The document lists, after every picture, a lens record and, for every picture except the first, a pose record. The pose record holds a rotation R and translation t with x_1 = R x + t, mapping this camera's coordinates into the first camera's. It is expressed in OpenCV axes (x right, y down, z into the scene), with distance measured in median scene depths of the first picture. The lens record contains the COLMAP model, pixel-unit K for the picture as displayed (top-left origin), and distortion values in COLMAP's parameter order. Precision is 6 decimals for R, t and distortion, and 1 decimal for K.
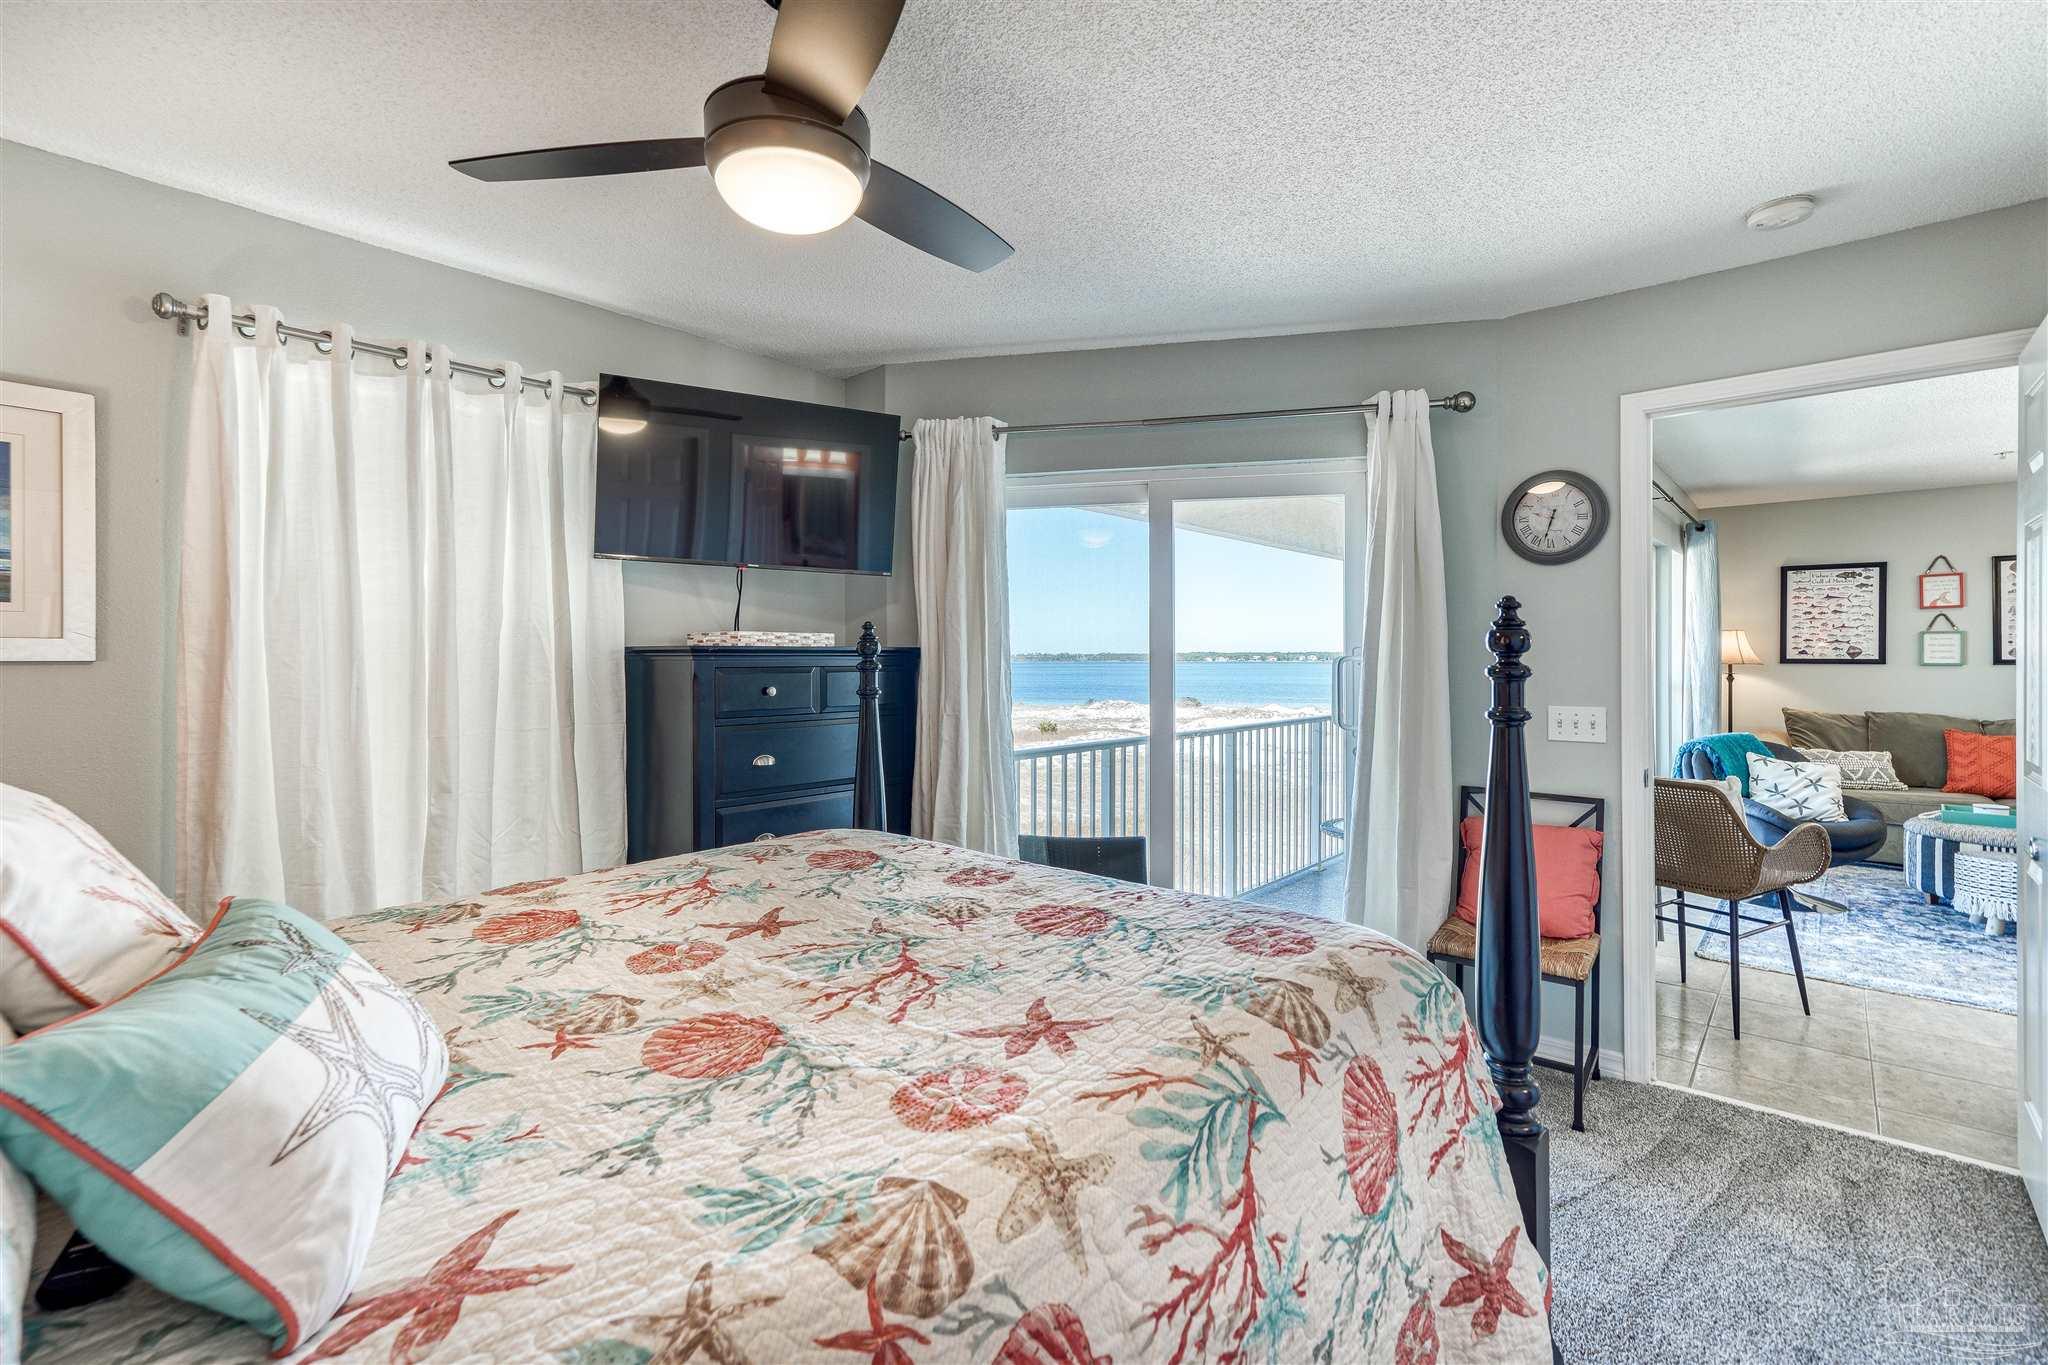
lens RADIAL K [[958.1, 0, 1004.2], [0, 958.1, 658.1], [0, 0, 1]] dist [0.000047, 0.009763]
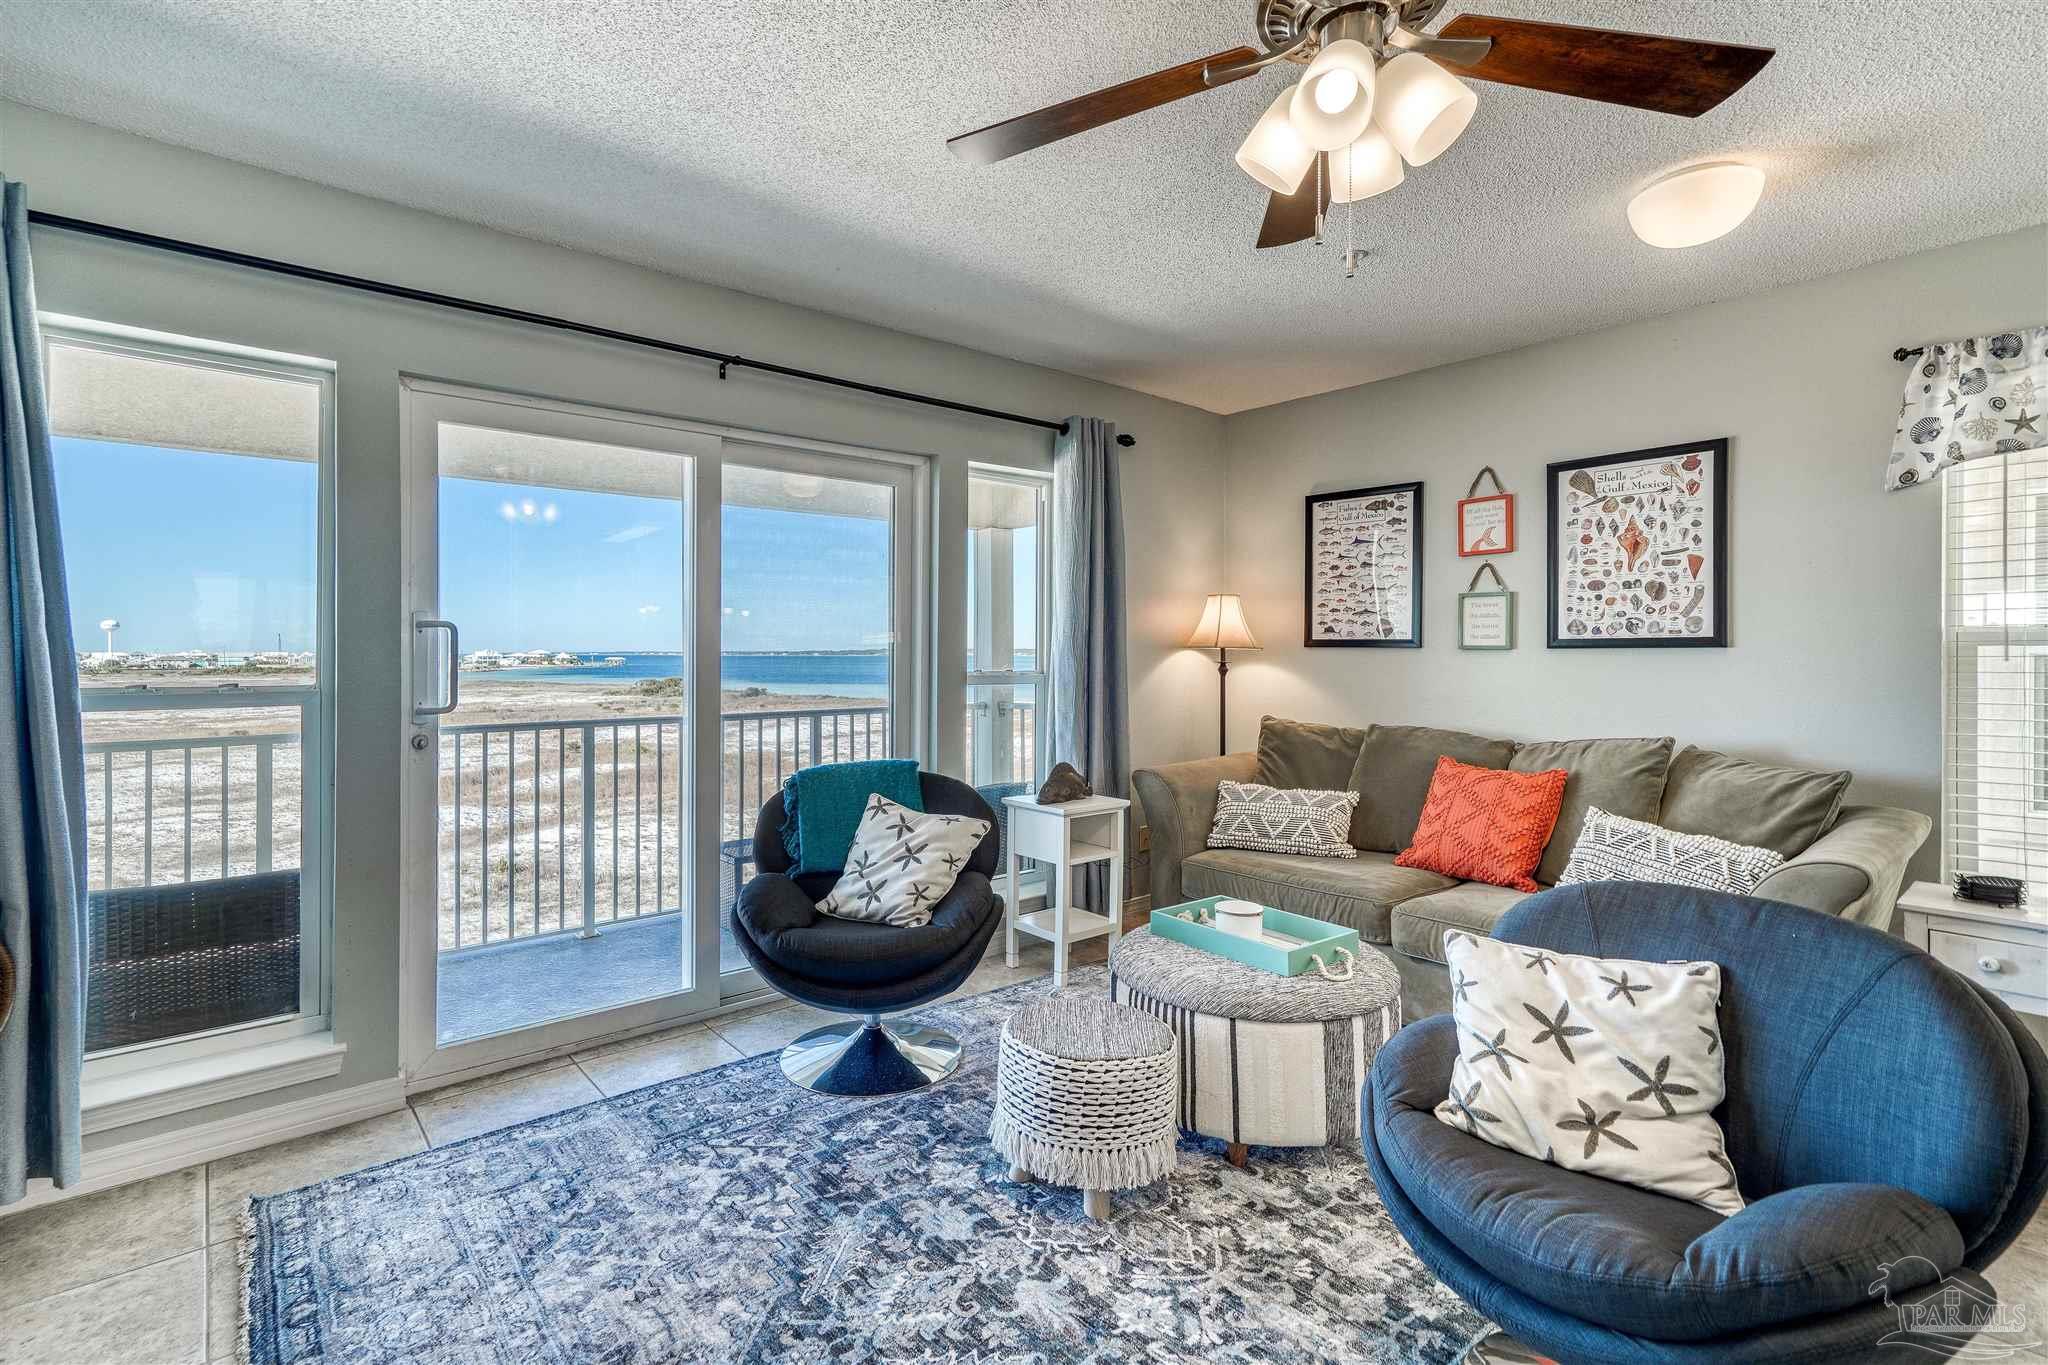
lens RADIAL K [[958.1, 0, 1004.2], [0, 958.1, 658.1], [0, 0, 1]] dist [0.000047, 0.009763]
pose [[0.987359, 0.005914, -0.158390, 0.776001], [-0.004952, 0.999967, 0.006469, 0.010576], [0.158423, -0.005603, 0.987356, 0.366334]]
